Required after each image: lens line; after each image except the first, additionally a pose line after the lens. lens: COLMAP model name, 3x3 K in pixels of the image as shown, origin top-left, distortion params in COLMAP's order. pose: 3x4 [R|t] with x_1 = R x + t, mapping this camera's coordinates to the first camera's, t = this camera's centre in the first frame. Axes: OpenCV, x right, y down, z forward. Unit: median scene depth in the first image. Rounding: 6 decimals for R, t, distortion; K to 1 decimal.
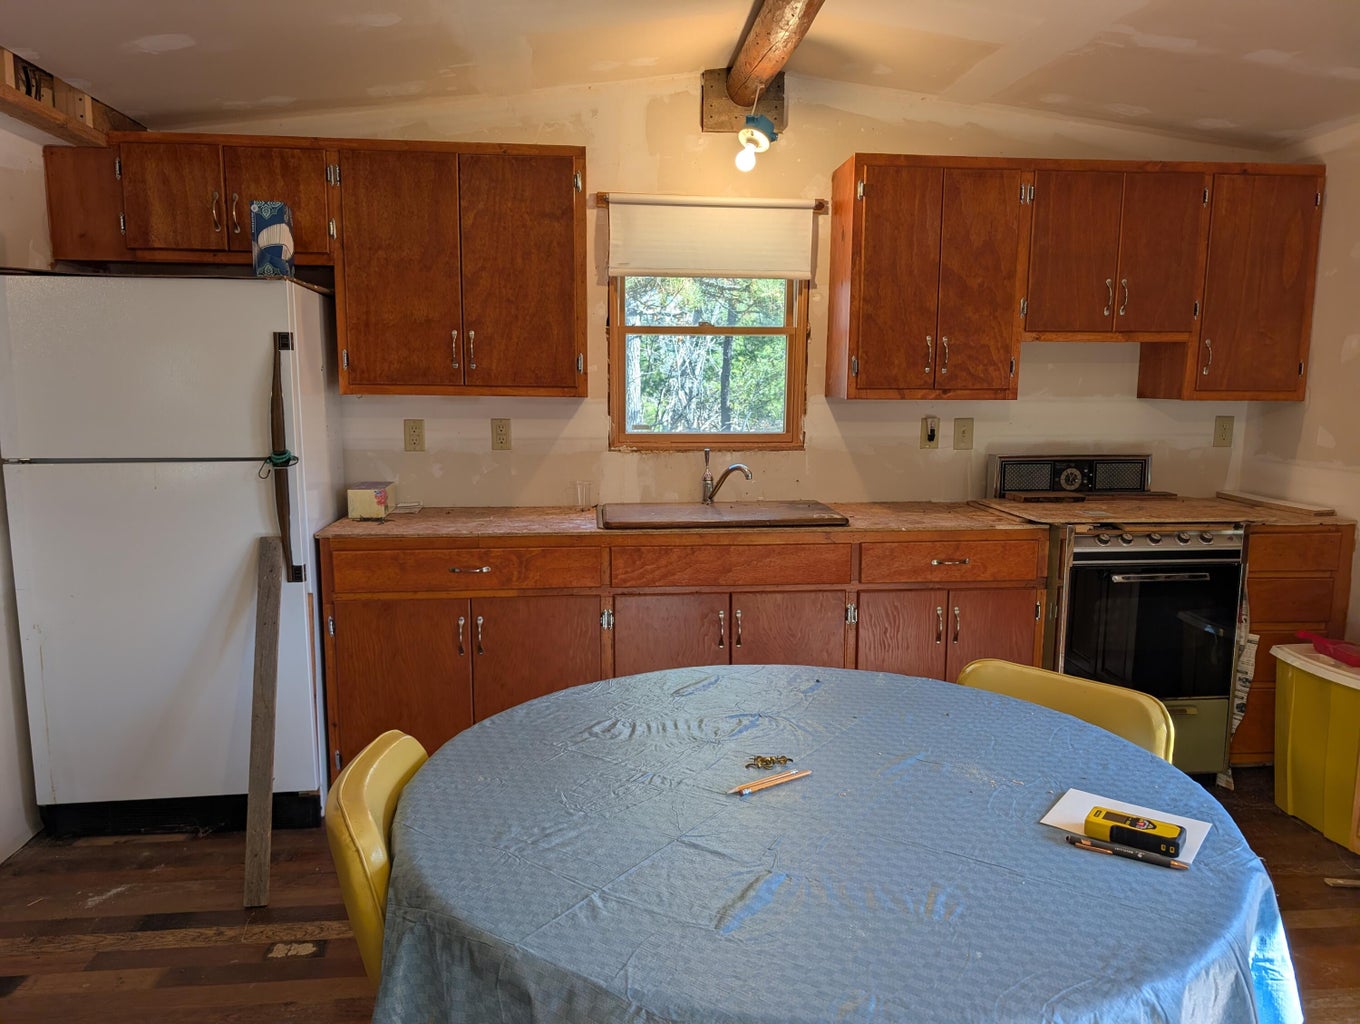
lens RADIAL K [[985.3, 0, 679.0], [0, 985.3, 533.9], [0, 0, 1]] dist [0.007237, -0.004555]
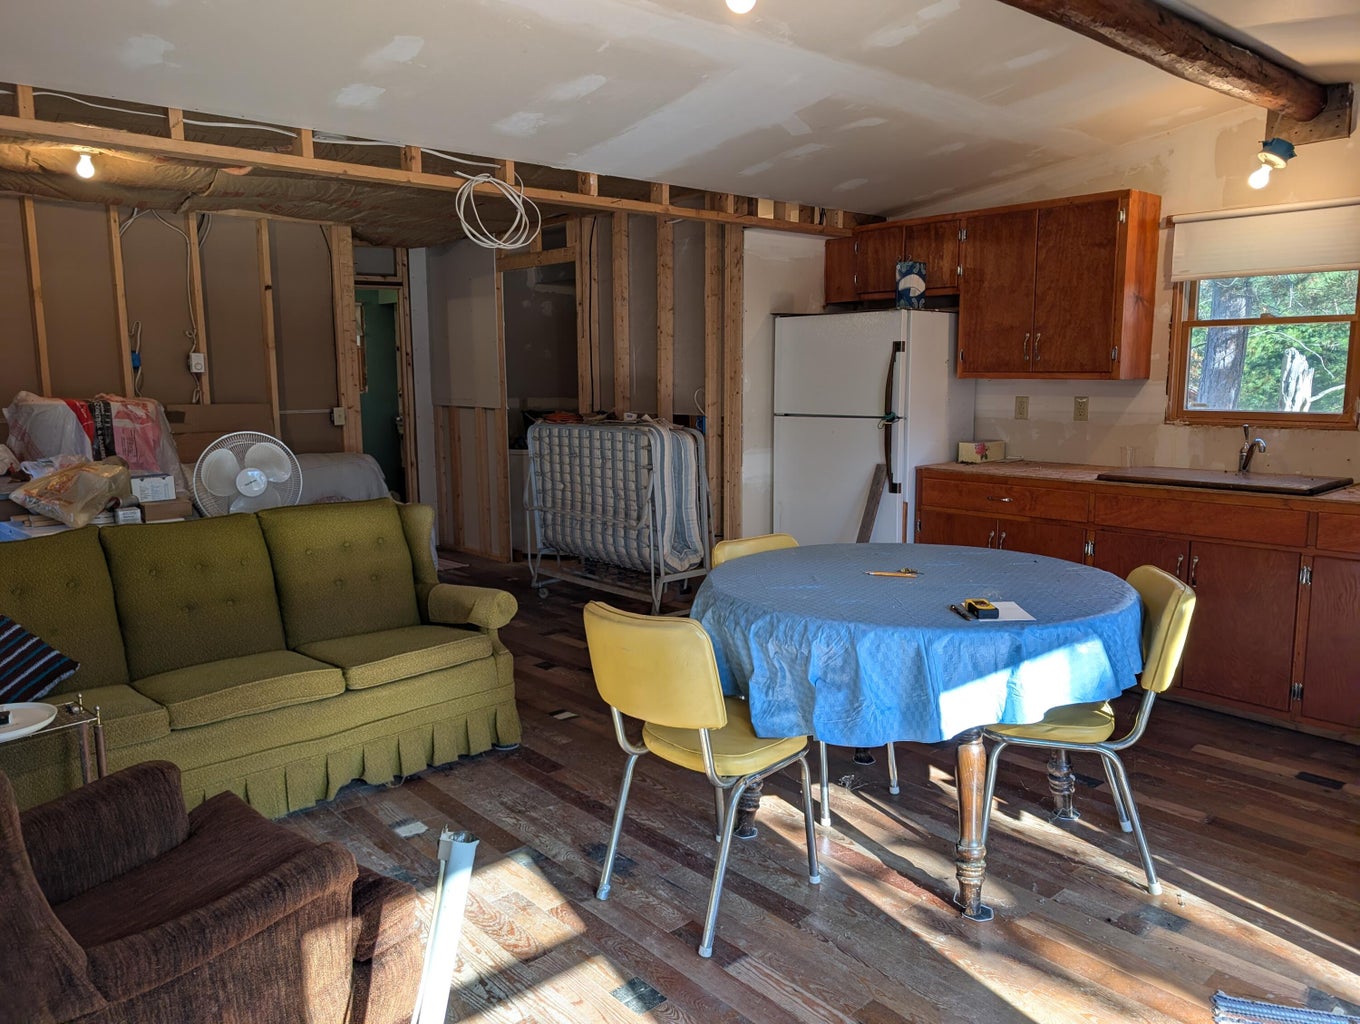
lens RADIAL K [[973.2, 0, 680.0], [0, 973.2, 512.0], [0, 0, 1]] dist [0.019796, -0.020849]
pose [[0.590531, 0.108784, -0.799649, 0.633946], [-0.111757, 0.992349, 0.052468, 0.031256], [0.799239, 0.058383, 0.598171, -0.226531]]
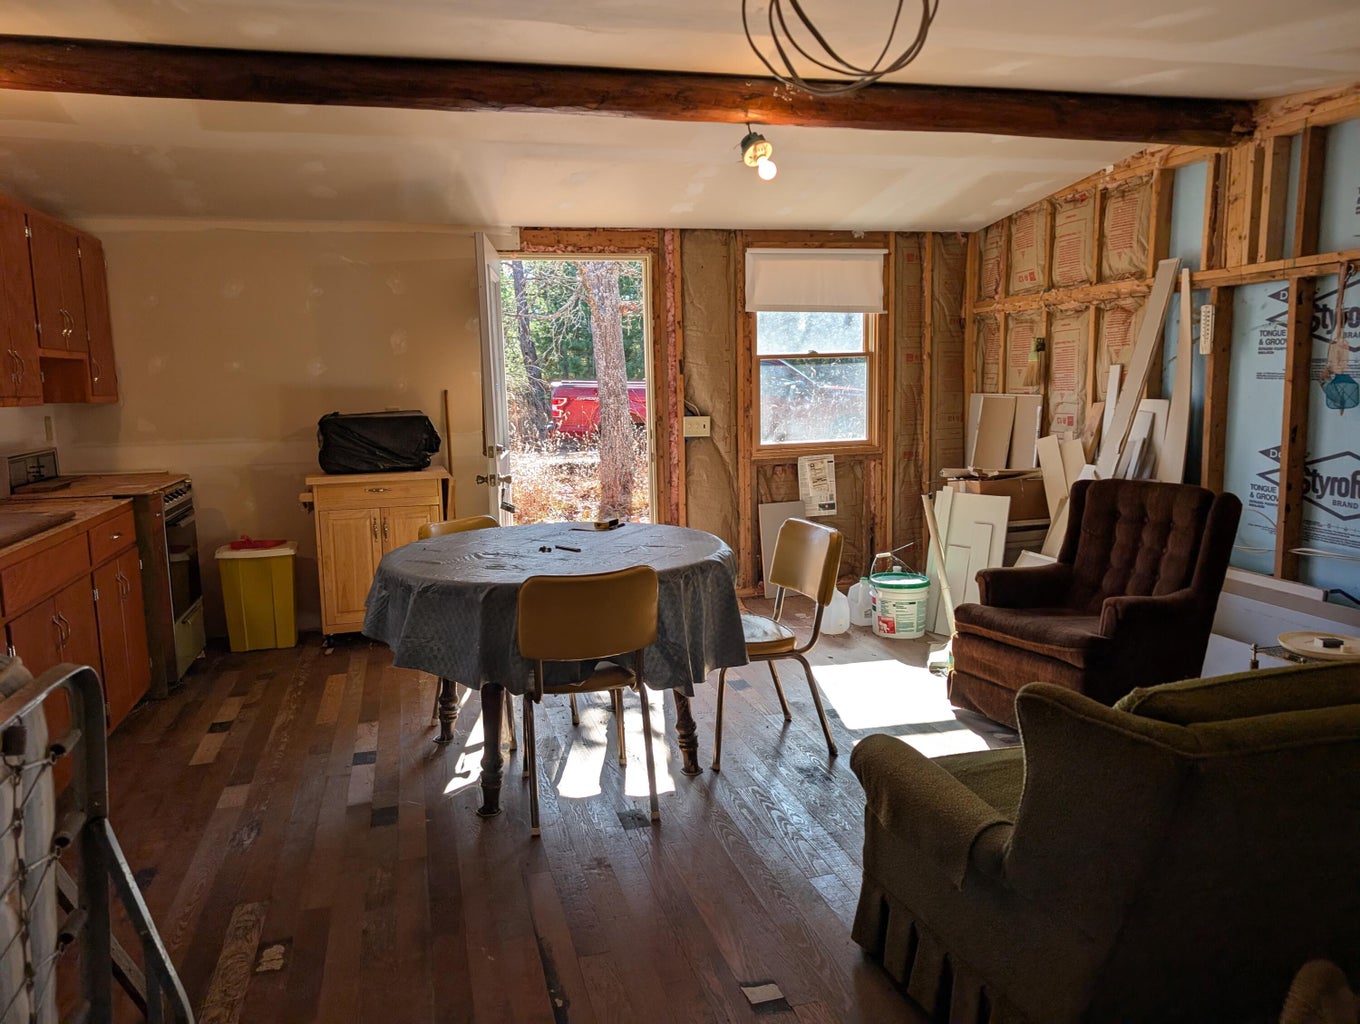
lens RADIAL K [[973.2, 0, 680.0], [0, 973.2, 512.0], [0, 0, 1]] dist [0.019796, -0.020849]
pose [[-0.185751, -0.133475, 0.973489, -1.117535], [0.166283, 0.972172, 0.165023, -0.090820], [-0.968425, 0.192528, -0.158387, 0.547741]]
